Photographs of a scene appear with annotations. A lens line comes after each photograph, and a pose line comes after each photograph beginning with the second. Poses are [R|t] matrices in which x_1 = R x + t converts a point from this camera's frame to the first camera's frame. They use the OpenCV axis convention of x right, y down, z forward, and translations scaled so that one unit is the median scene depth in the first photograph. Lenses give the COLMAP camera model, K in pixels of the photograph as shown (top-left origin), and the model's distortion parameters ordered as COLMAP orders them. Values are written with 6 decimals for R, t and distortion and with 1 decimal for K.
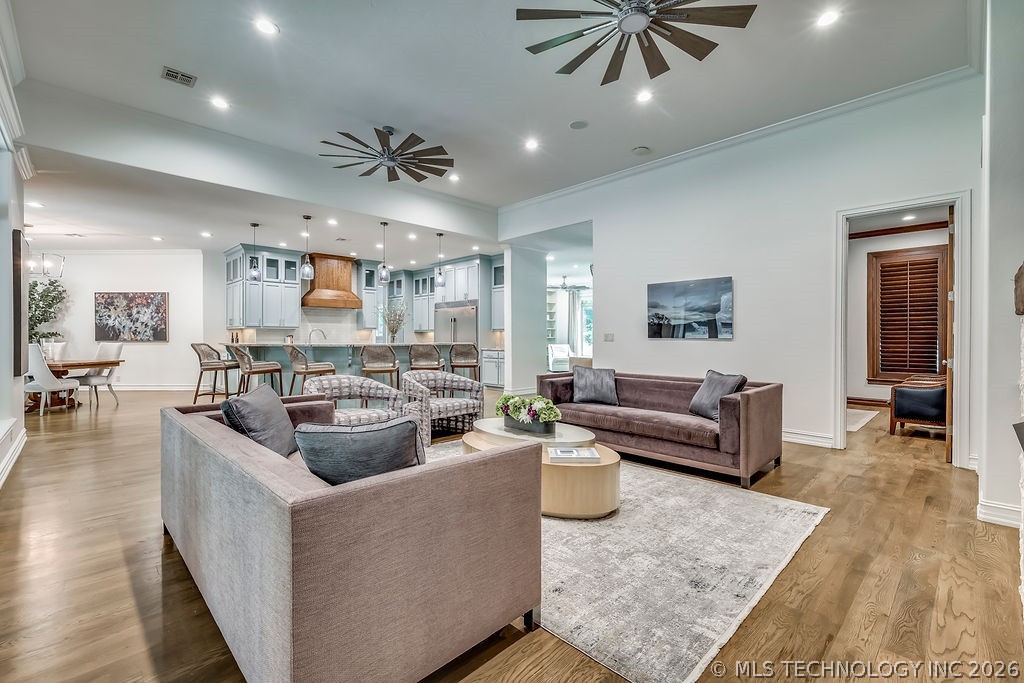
lens RADIAL K [[445.5, 0, 517.6], [0, 445.5, 339.9], [0, 0, 1]] dist [0.001930, 0.000922]
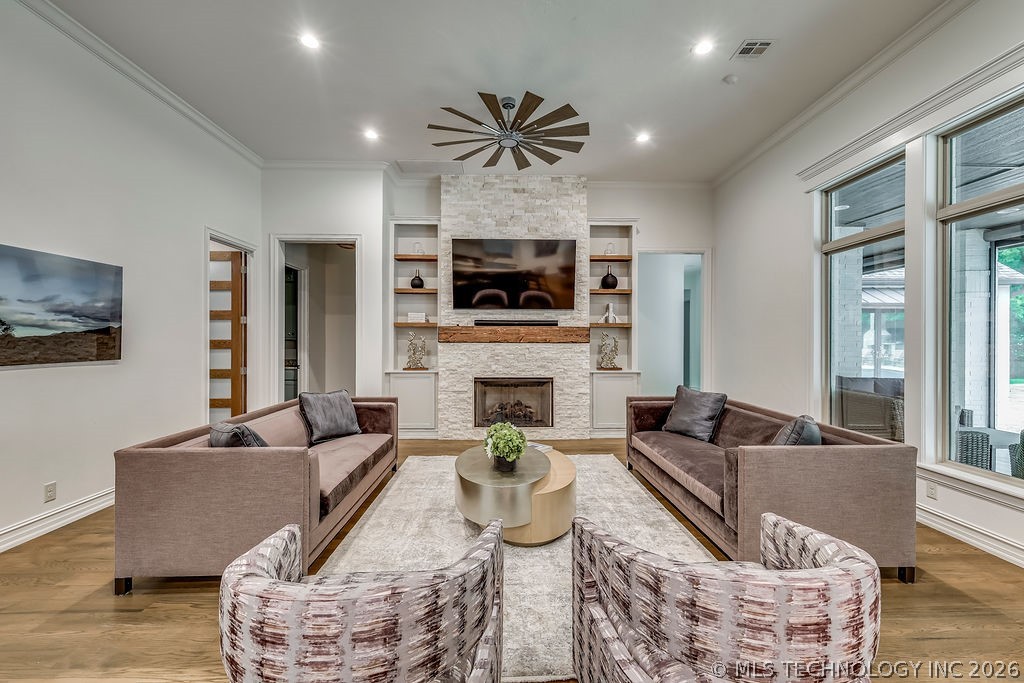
lens RADIAL K [[445.5, 0, 514.0], [0, 445.5, 339.6], [0, 0, 1]] dist [0.001930, 0.000922]
pose [[-0.723035, -0.000281, 0.690811, -0.232273], [0.006333, 0.999955, 0.007035, -0.019905], [-0.690782, 0.009461, -0.723001, 0.621405]]
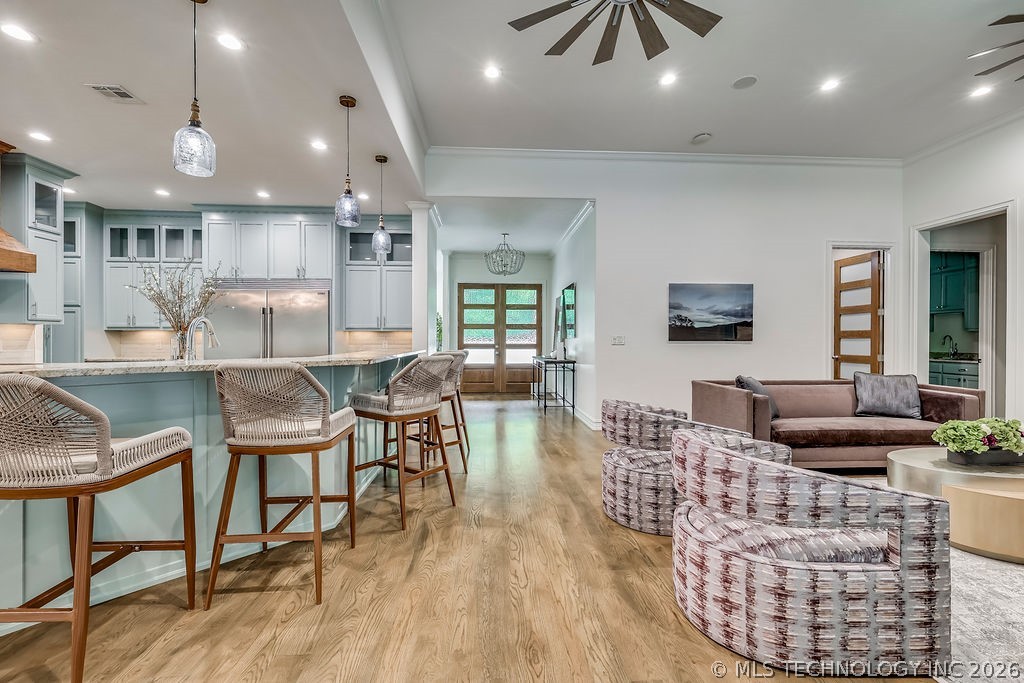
lens RADIAL K [[445.5, 0, 515.1], [0, 445.5, 339.6], [0, 0, 1]] dist [0.001930, 0.000922]
pose [[0.655554, 0.000976, 0.755148, -0.409115], [0.005243, 0.999969, -0.005844, -0.002627], [-0.755130, 0.007790, 0.655529, 0.420036]]
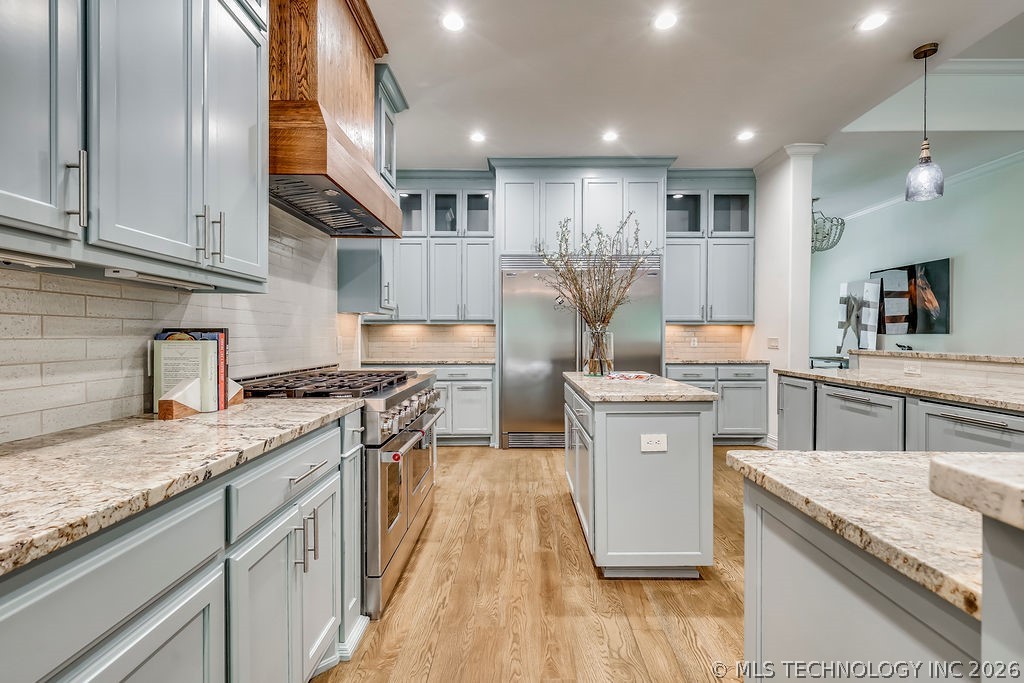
lens RADIAL K [[445.5, 0, 514.6], [0, 445.5, 336.3], [0, 0, 1]] dist [0.001930, 0.000922]
pose [[0.708230, -0.000759, 0.705981, -0.552758], [0.003940, 0.999988, -0.002877, -0.006701], [-0.705971, 0.004819, 0.708225, 0.816927]]
